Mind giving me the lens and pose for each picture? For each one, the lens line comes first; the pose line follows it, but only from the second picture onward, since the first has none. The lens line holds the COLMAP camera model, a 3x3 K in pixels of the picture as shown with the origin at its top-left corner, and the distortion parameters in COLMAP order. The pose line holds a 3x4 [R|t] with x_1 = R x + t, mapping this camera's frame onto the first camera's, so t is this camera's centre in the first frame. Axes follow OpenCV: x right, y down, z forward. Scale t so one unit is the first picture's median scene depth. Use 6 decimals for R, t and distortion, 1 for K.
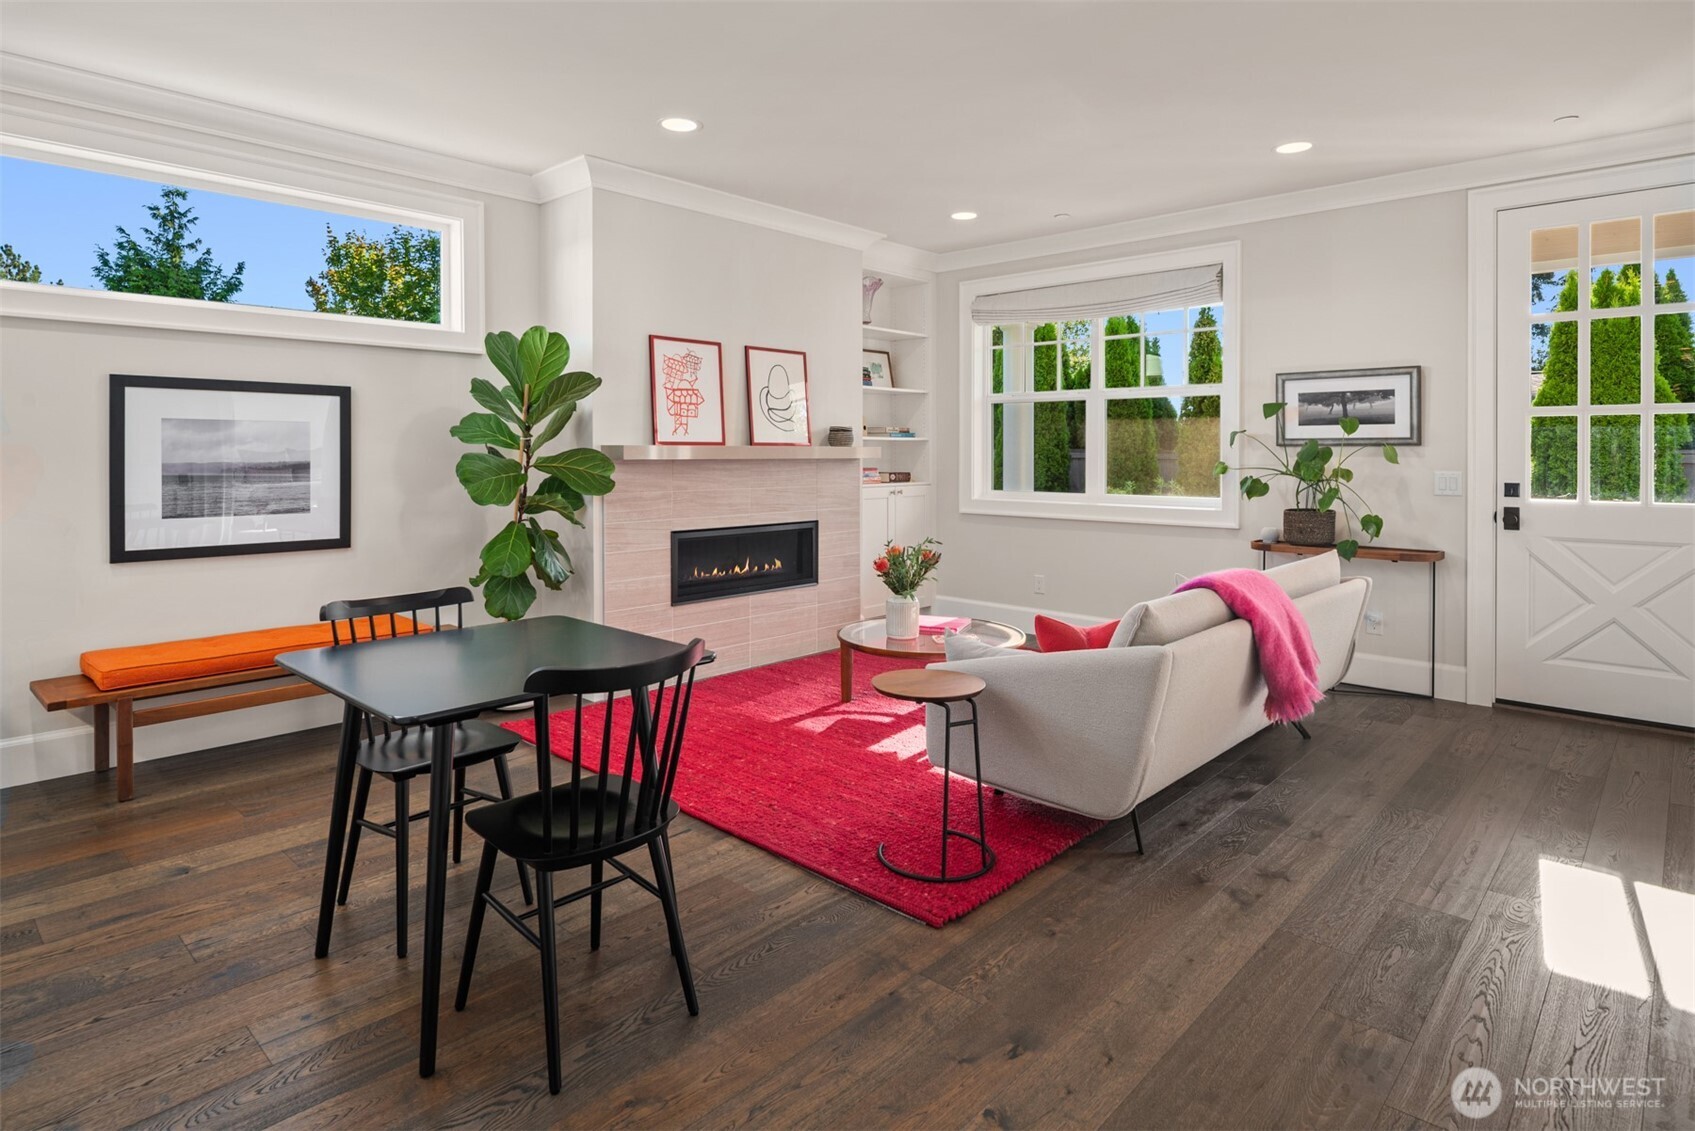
lens RADIAL K [[906.7, 0, 847.5], [0, 906.7, 565.5], [0, 0, 1]] dist [-0.000801, -0.000347]
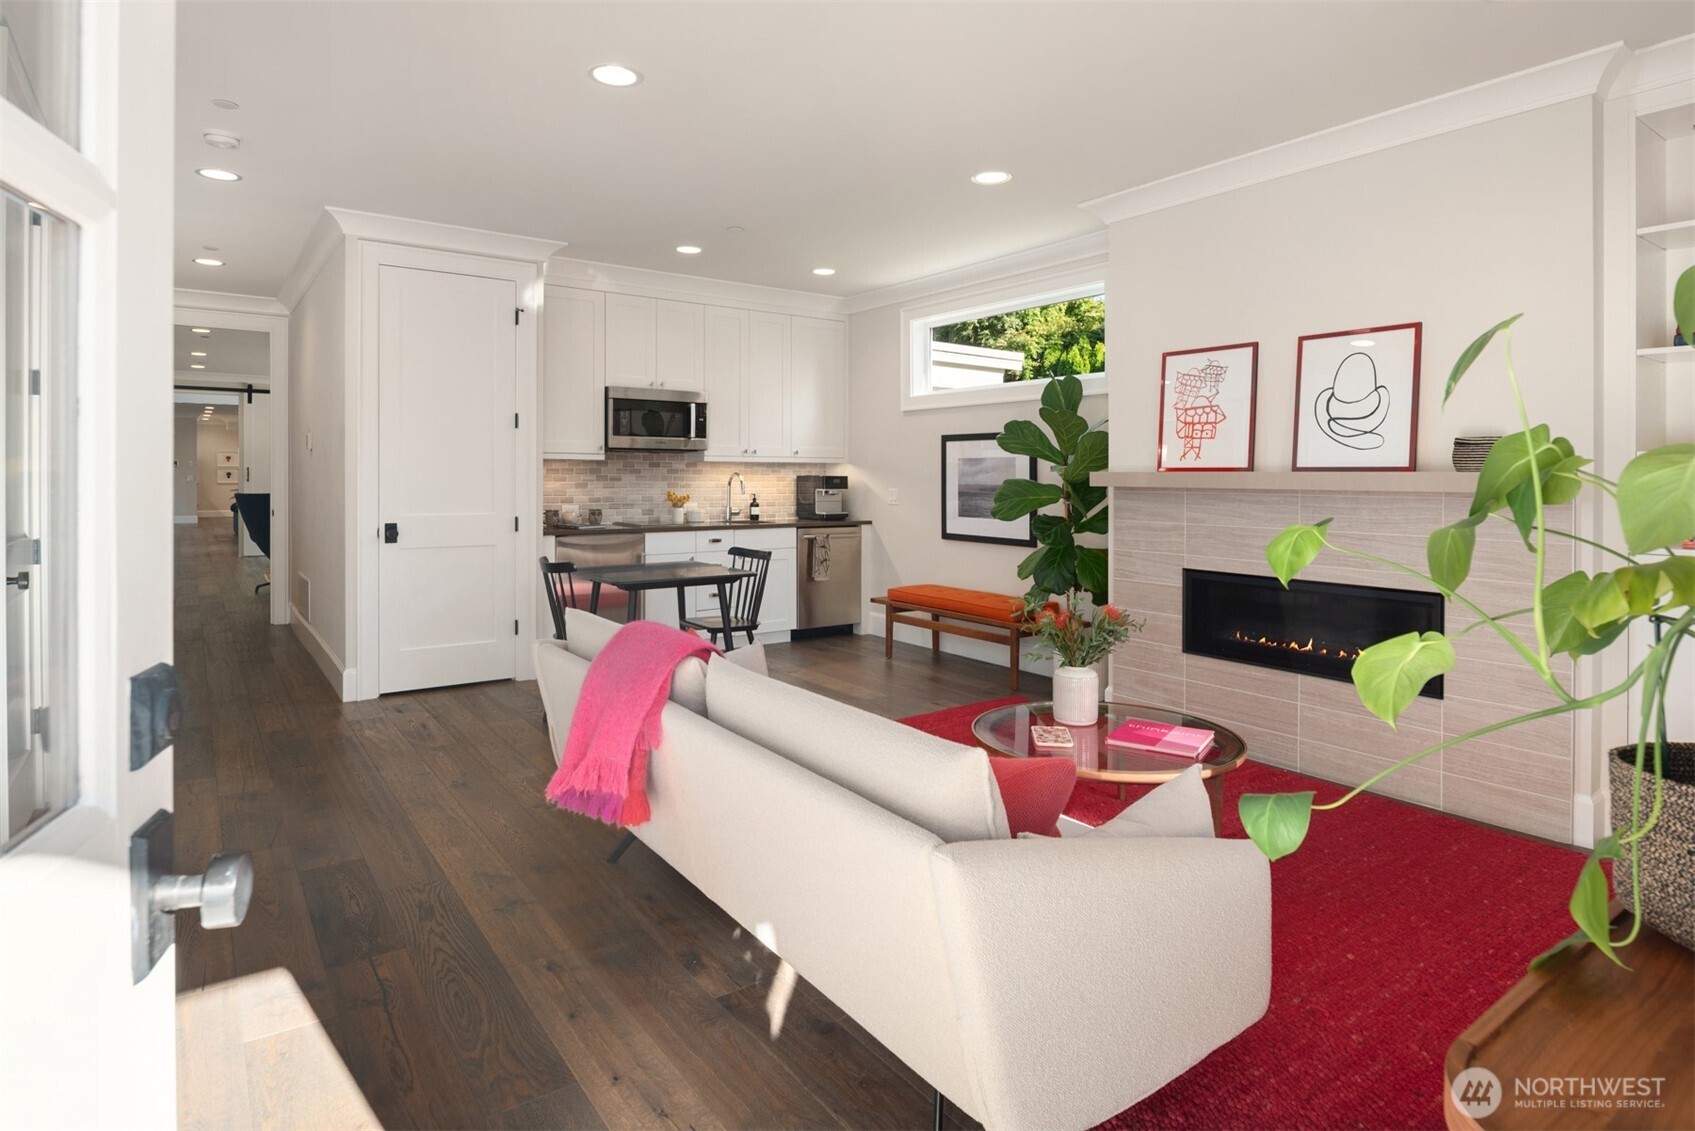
lens RADIAL K [[906.7, 0, 847.5], [0, 906.7, 565.5], [0, 0, 1]] dist [-0.000801, -0.000347]
pose [[-0.191320, 0.094688, -0.976950, 0.749716], [-0.126701, 0.984626, 0.120245, -0.107414], [0.973316, 0.146785, -0.176382, 0.852155]]
